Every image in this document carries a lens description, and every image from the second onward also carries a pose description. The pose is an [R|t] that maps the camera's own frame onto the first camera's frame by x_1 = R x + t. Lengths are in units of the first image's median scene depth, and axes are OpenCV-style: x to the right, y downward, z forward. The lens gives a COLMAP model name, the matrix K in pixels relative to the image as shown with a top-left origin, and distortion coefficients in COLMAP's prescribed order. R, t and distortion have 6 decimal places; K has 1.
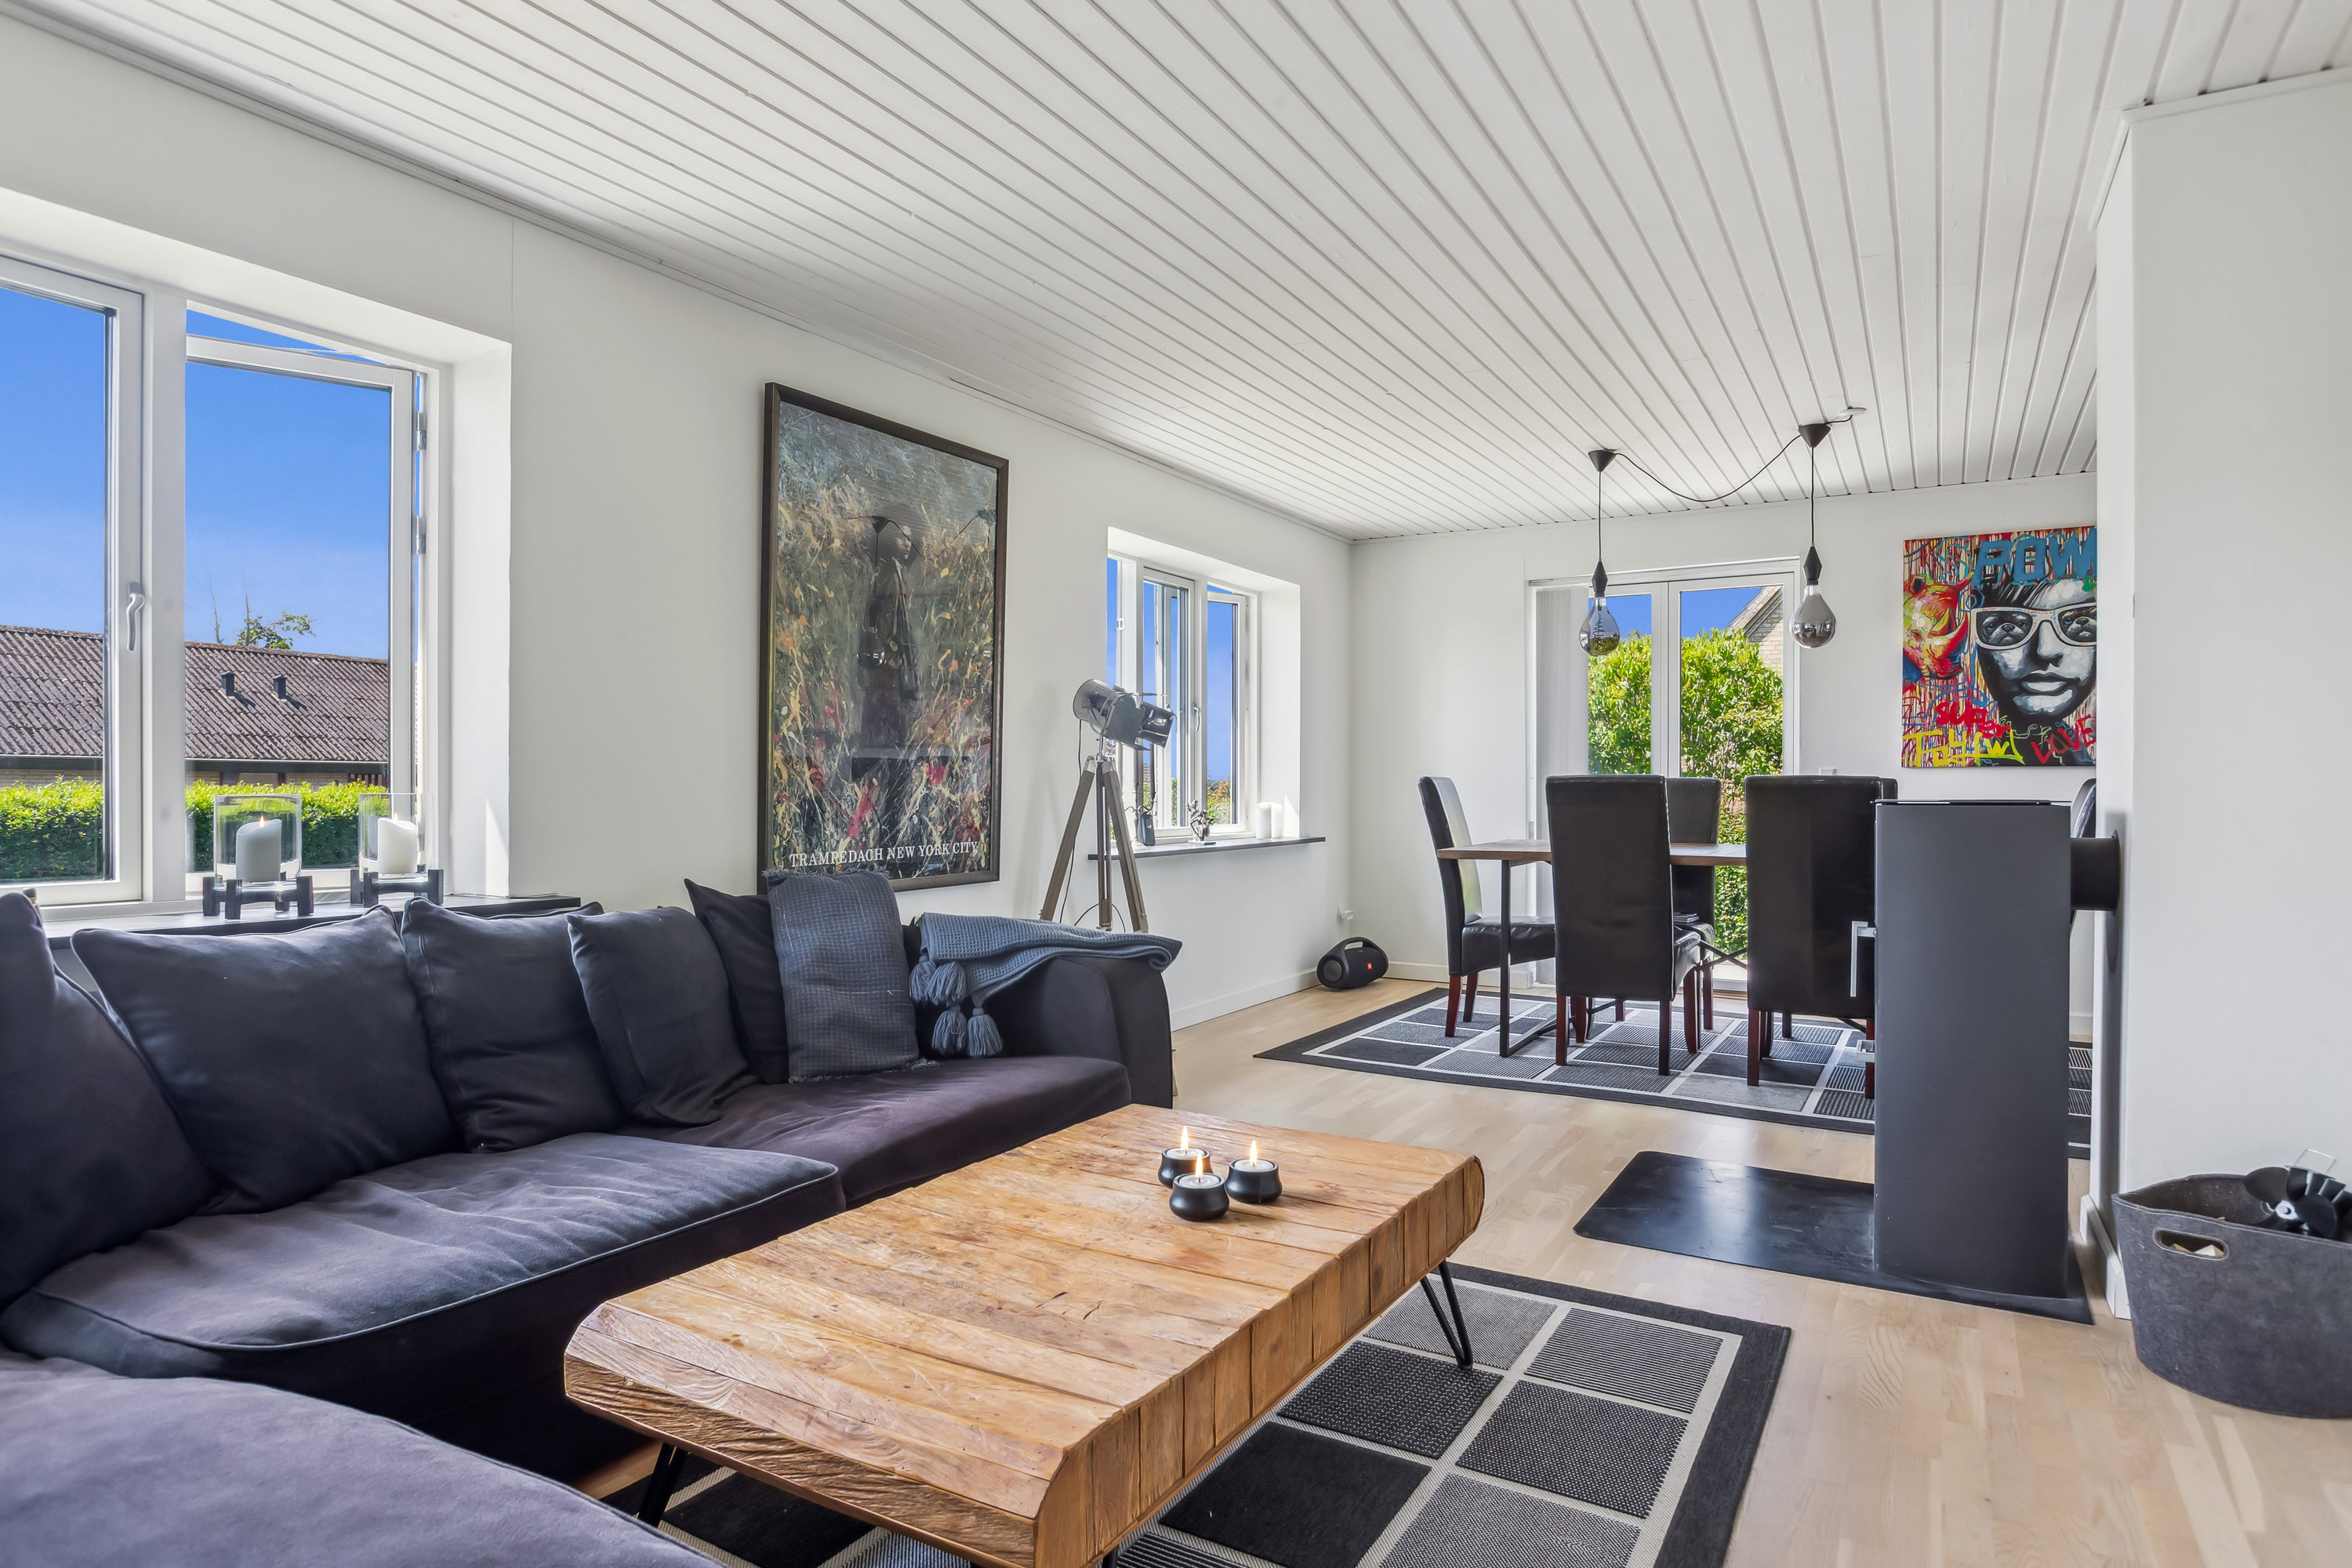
lens RADIAL K [[1312.5, 0, 1172.4], [0, 1312.5, 783.7], [0, 0, 1]] dist [-0.000085, 0.000072]
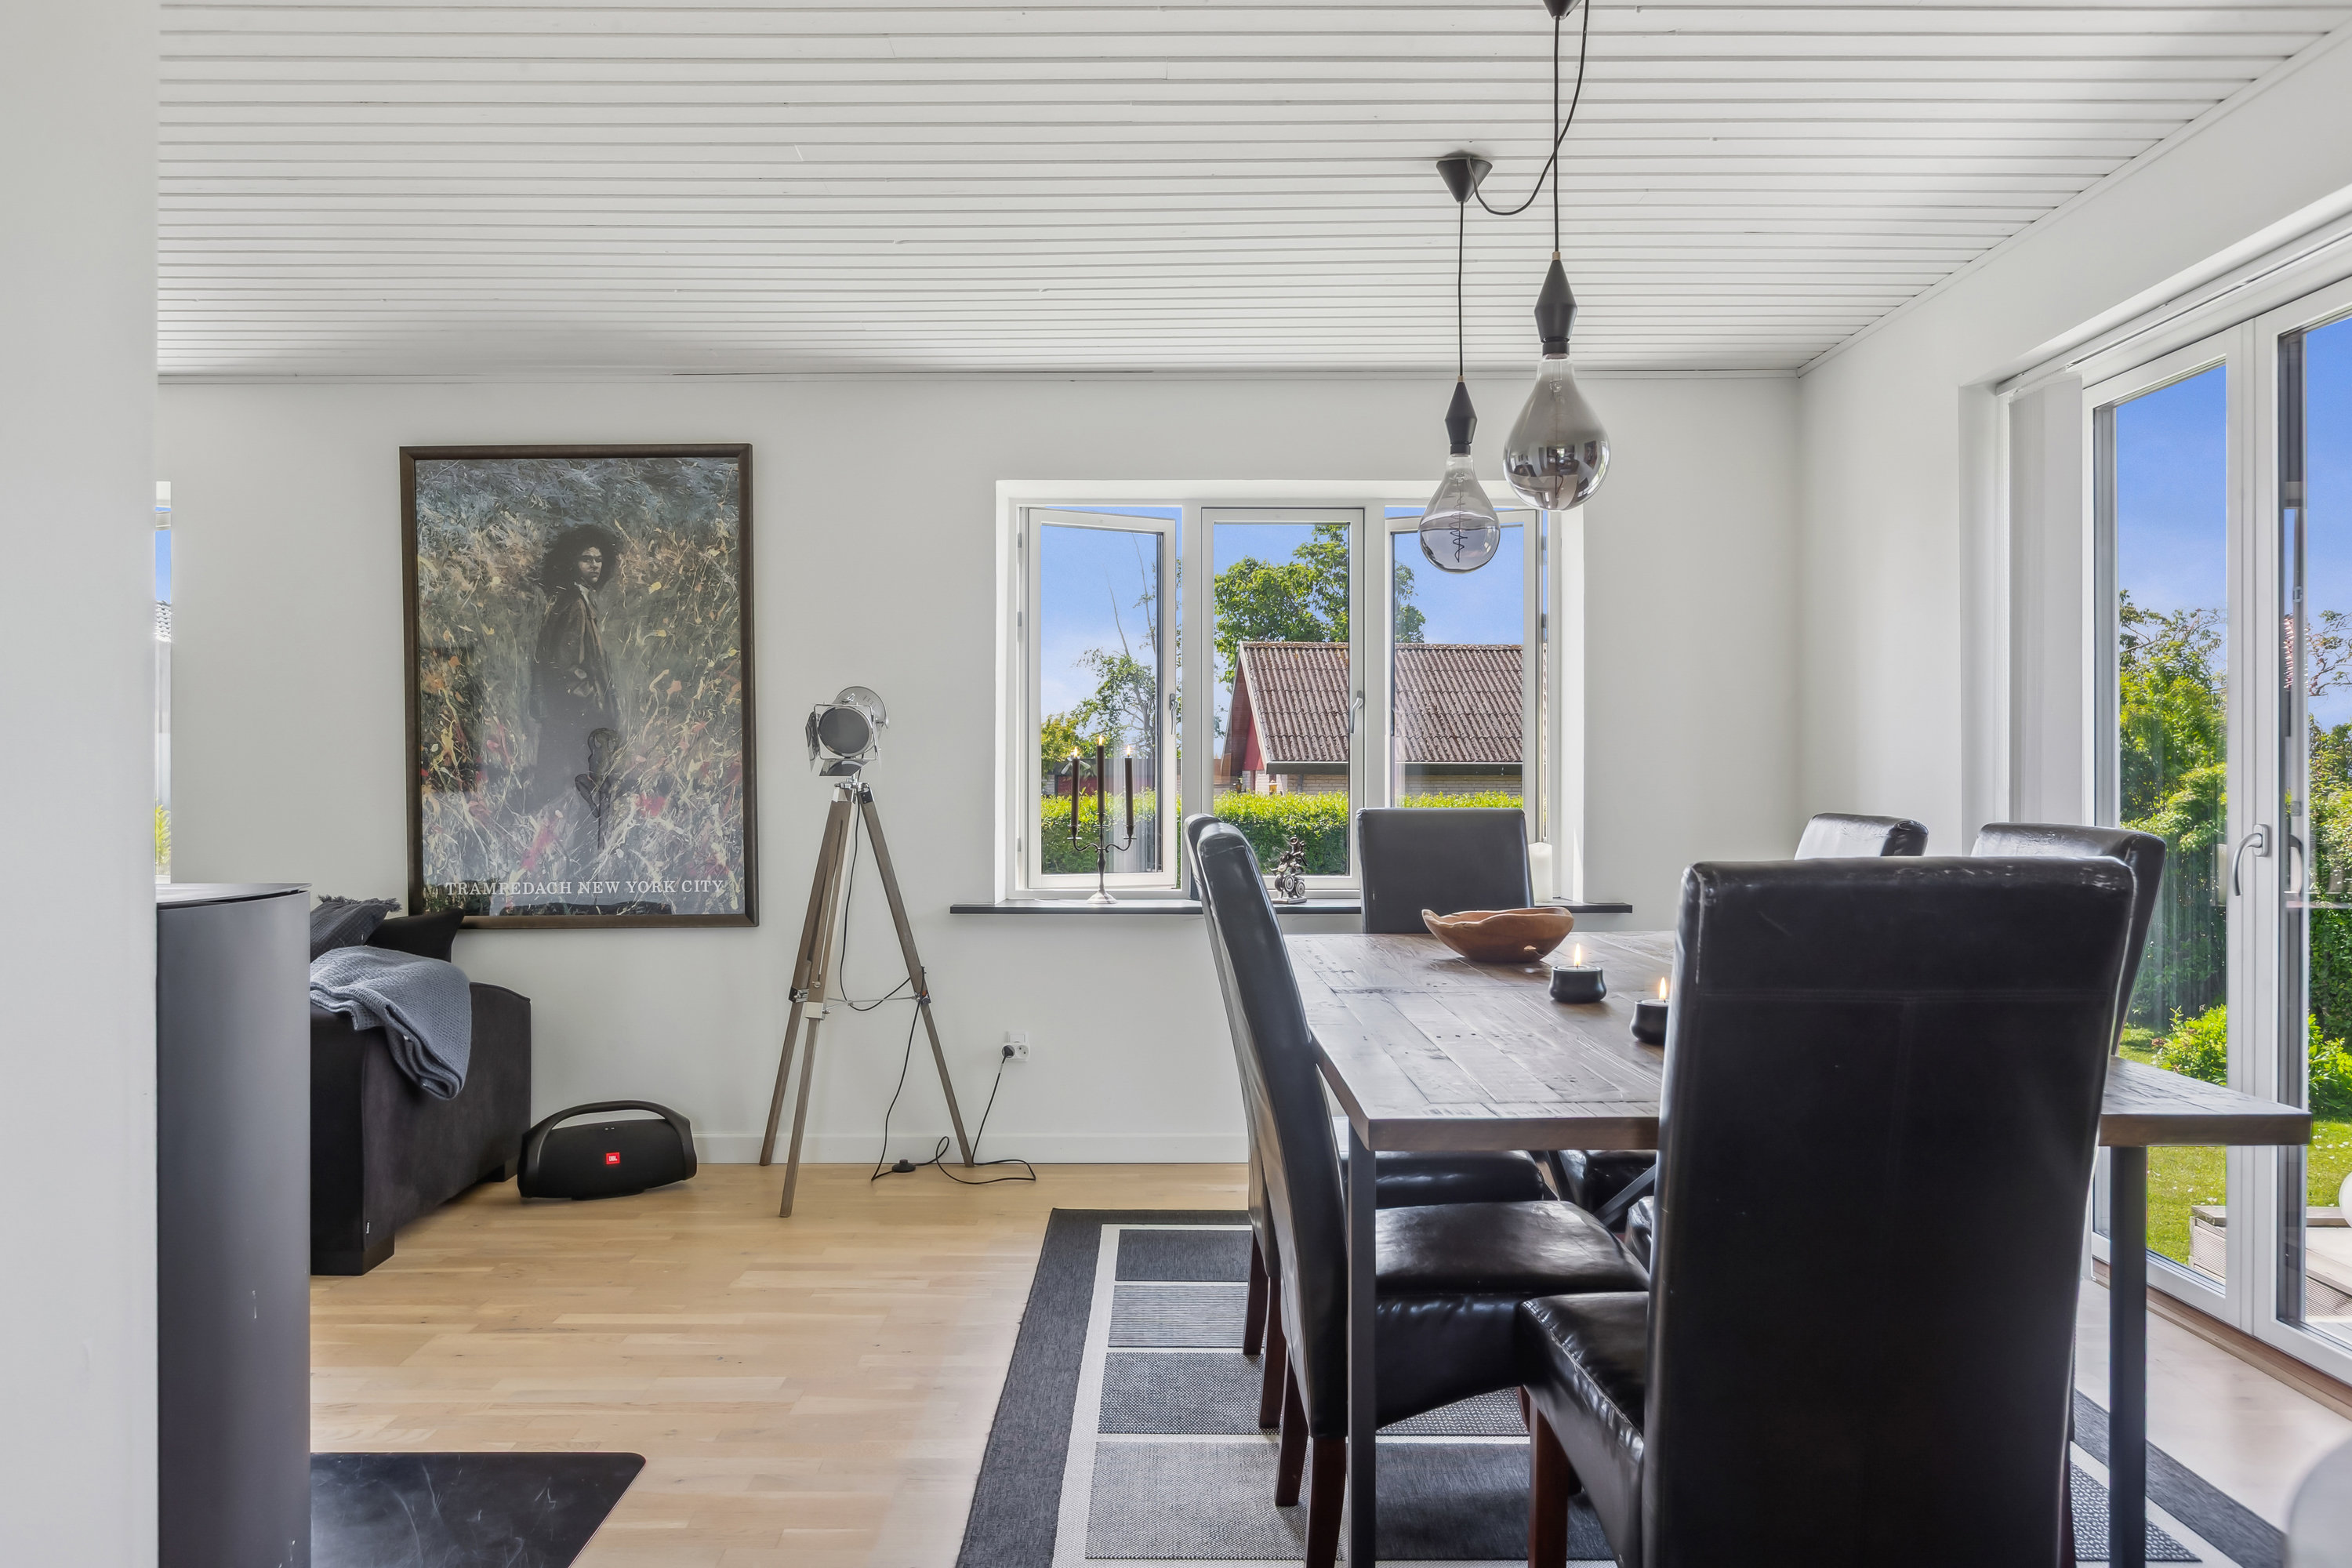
lens RADIAL K [[1590.2, 0, 1178.9], [0, 1590.2, 787.2], [0, 0, 1]] dist [0.005448, 0.000877]
pose [[0.510939, 0.000176, -0.859617, 1.054795], [0.002198, 0.999996, 0.001511, -0.022700], [0.859614, -0.002662, 0.510936, 0.802546]]
